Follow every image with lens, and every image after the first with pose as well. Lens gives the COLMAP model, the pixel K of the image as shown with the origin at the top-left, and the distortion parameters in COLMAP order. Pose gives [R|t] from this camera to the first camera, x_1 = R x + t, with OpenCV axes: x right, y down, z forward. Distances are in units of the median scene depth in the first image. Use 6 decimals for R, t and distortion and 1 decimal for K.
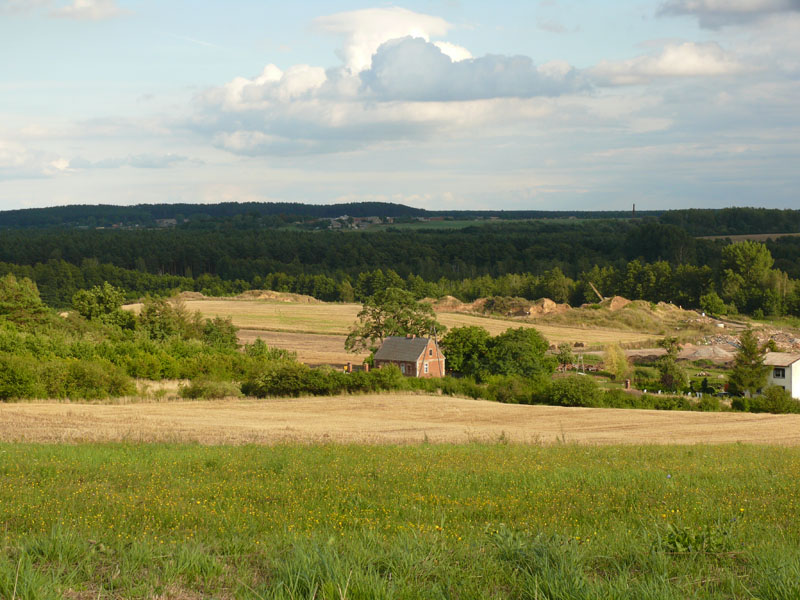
lens RADIAL K [[1662.2, 0, 372.1], [0, 1662.2, 298.6], [0, 0, 1]] dist [0.033188, 0.000000]
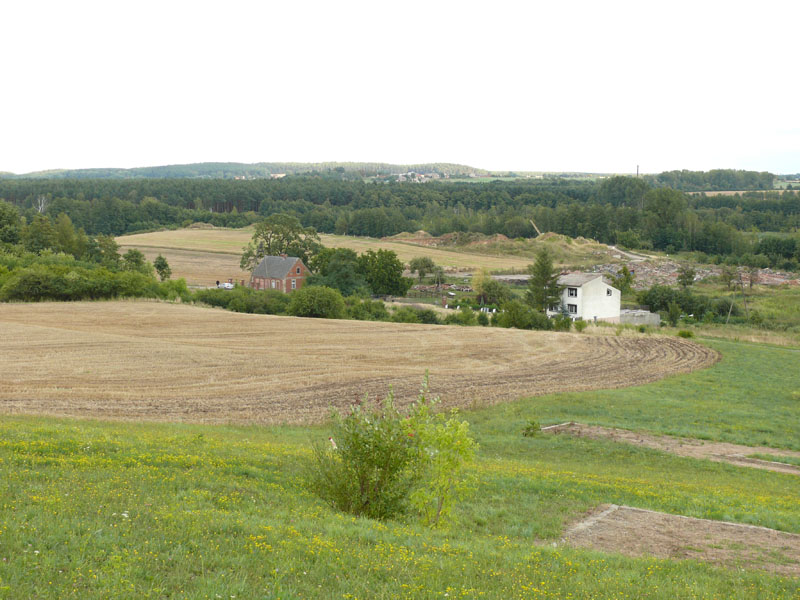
lens RADIAL K [[1312.3, 0, 394.0], [0, 1312.3, 296.6], [0, 0, 1]] dist [0.017926, 0.000000]
pose [[0.998889, 0.019975, -0.042673, 0.120708], [-0.018141, 0.998914, 0.042924, 0.009723], [0.043484, -0.042103, 0.998167, 0.112225]]
